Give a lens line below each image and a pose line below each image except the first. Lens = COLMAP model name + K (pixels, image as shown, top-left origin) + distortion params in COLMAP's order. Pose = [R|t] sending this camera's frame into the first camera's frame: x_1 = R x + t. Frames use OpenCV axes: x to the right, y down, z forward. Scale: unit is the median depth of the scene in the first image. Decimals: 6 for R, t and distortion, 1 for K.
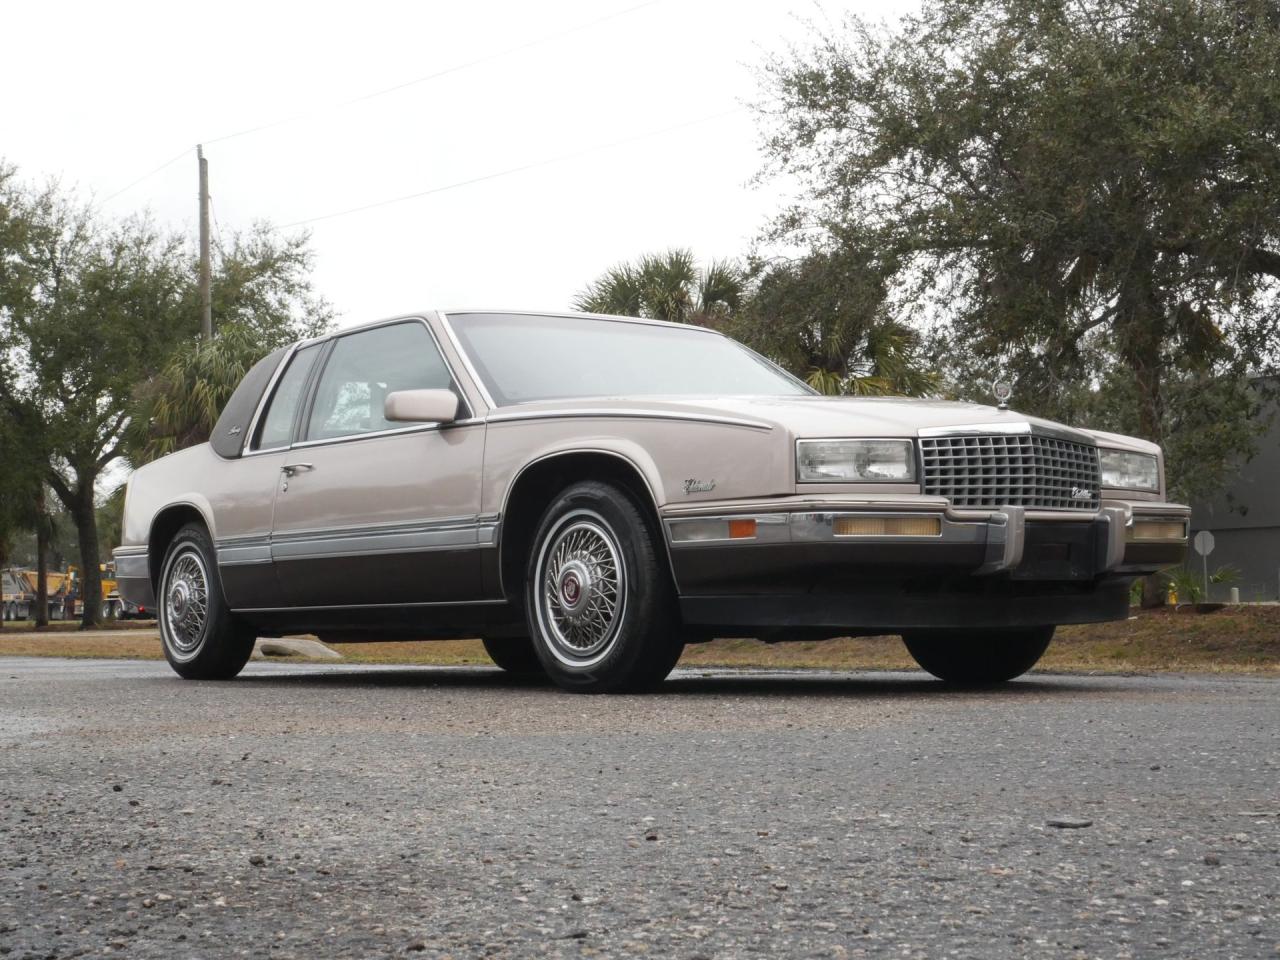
lens RADIAL K [[2215.4, 0, 605.0], [0, 2215.4, 469.4], [0, 0, 1]] dist [0.005042, 0.000000]
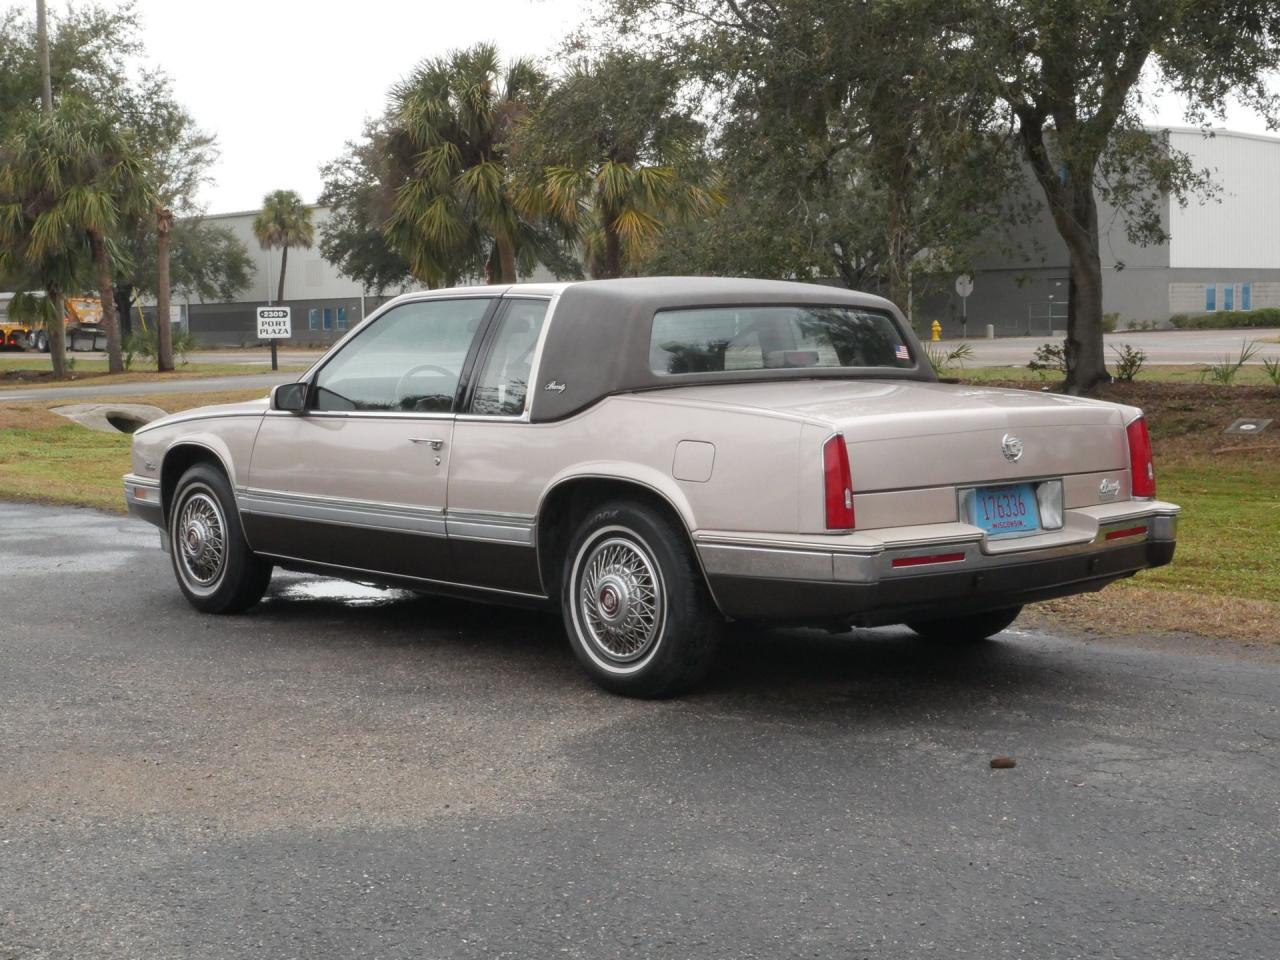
lens RADIAL K [[2024.9, 0, 630.8], [0, 2024.9, 490.2], [0, 0, 1]] dist [-0.002424, 0.000000]
pose [[0.995595, -0.017399, 0.092133, 0.041380], [0.003572, 0.988958, 0.148154, -0.118882], [-0.093694, -0.147172, 0.984663, -0.074432]]
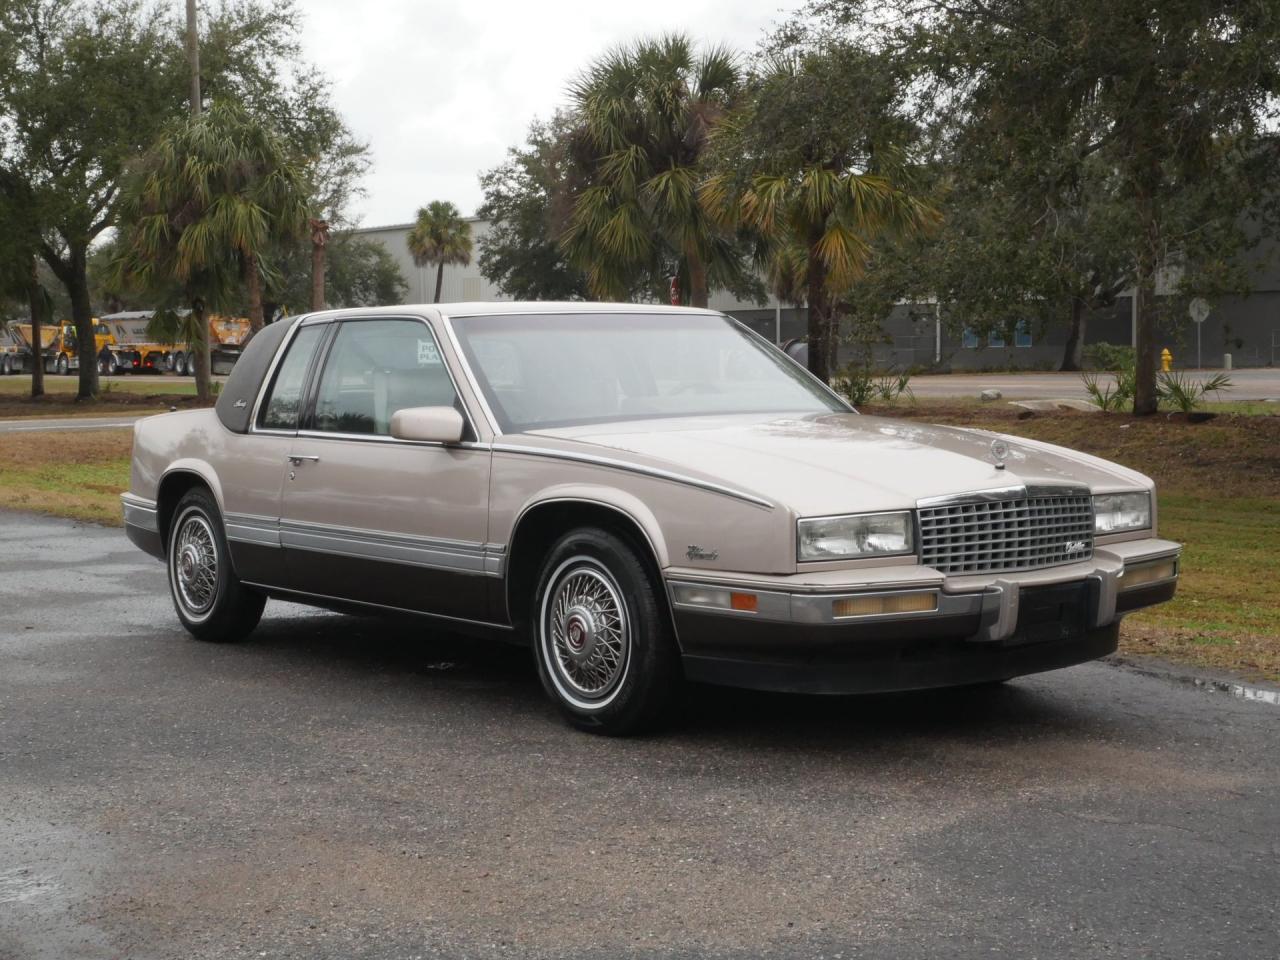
lens RADIAL K [[2215.4, 0, 608.2], [0, 2215.4, 485.2], [0, 0, 1]] dist [0.005042, 0.000000]
pose [[0.999989, -0.001713, 0.004380, -0.003735], [0.001143, 0.991911, 0.126927, -0.109926], [-0.004562, -0.126921, 0.991902, -0.008083]]
